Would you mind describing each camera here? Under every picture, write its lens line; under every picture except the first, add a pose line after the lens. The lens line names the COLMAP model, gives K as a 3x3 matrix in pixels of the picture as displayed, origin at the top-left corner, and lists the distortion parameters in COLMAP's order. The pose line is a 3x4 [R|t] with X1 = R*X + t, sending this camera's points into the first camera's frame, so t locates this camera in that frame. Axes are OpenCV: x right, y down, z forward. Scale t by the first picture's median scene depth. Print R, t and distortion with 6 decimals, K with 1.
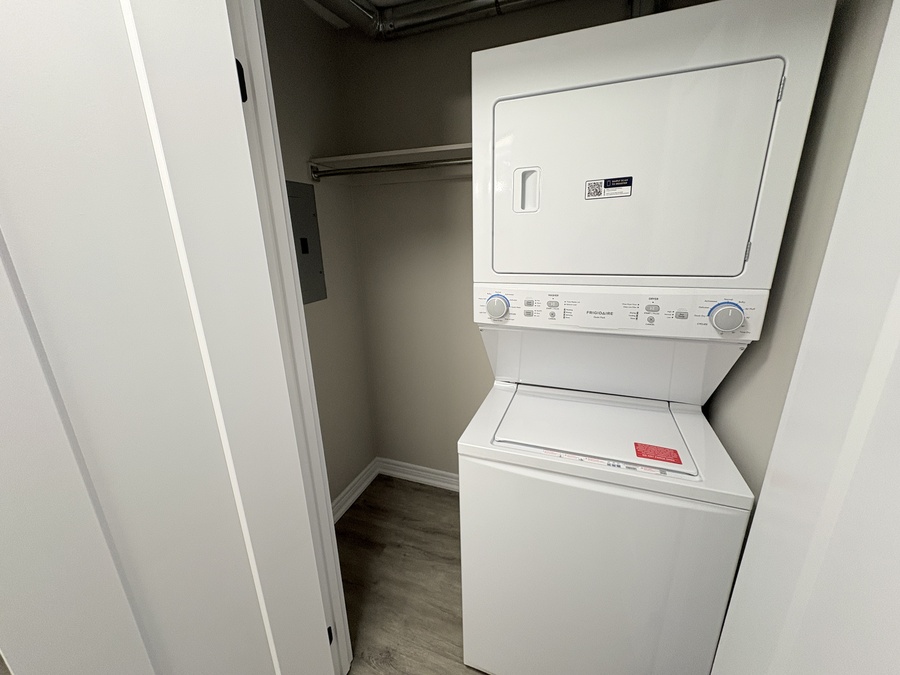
lens RADIAL K [[356.5, 0, 450.4], [0, 356.5, 334.9], [0, 0, 1]] dist [0.001088, -0.000161]
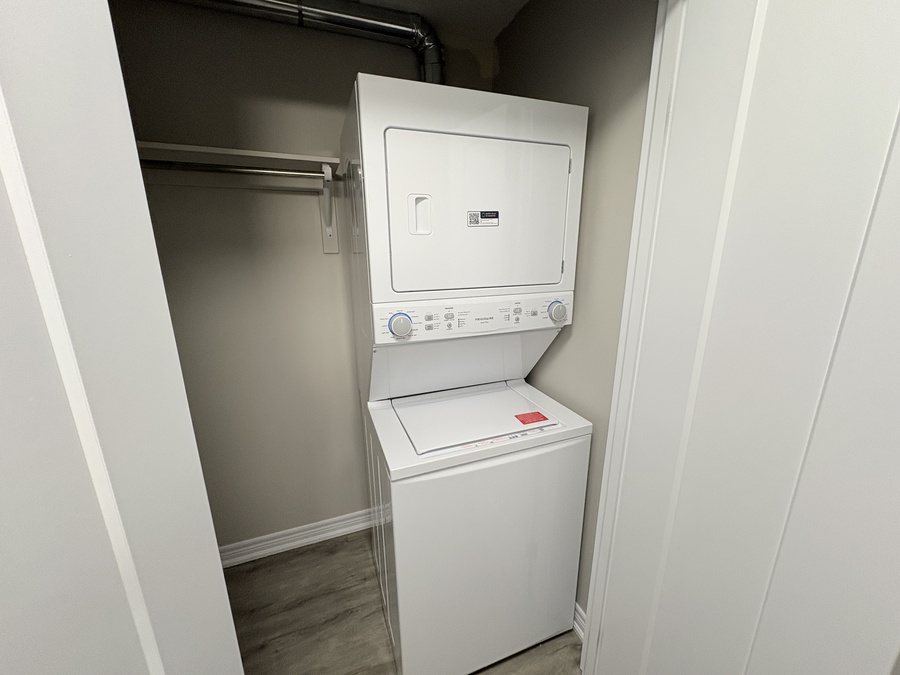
lens RADIAL K [[356.5, 0, 446.4], [0, 356.5, 336.0], [0, 0, 1]] dist [0.001088, -0.000161]
pose [[0.752324, -0.143699, 0.642930, -0.456815], [0.171098, 0.985052, 0.019956, -0.048414], [-0.636187, 0.094991, 0.765665, 0.148822]]
